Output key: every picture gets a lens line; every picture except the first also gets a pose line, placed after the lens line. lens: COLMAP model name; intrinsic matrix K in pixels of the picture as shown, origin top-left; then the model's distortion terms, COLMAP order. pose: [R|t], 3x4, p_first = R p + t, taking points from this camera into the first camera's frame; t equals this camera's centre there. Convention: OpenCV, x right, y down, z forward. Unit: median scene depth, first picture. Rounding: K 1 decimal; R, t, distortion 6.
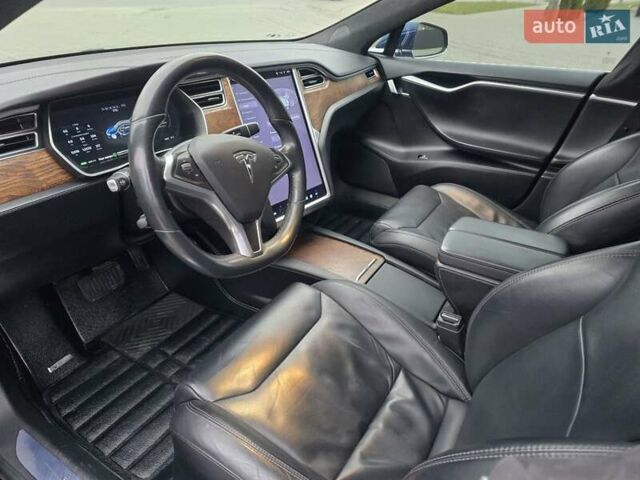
lens RADIAL K [[428.0, 0, 323.8], [0, 428.0, 241.7], [0, 0, 1]] dist [0.033471, -0.036369]
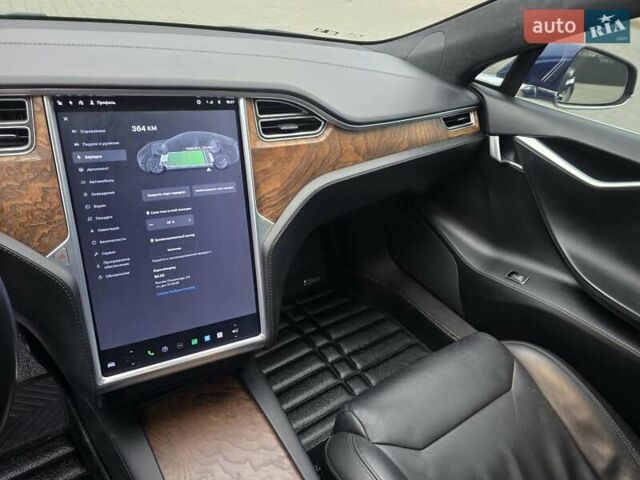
lens RADIAL K [[428.0, 0, 314.1], [0, 428.0, 237.7], [0, 0, 1]] dist [0.033471, -0.036369]
pose [[0.907189, 0.288854, -0.305893, 0.160462], [-0.285818, 0.956662, 0.055722, -0.223403], [0.308732, 0.036880, 0.950434, 0.410621]]
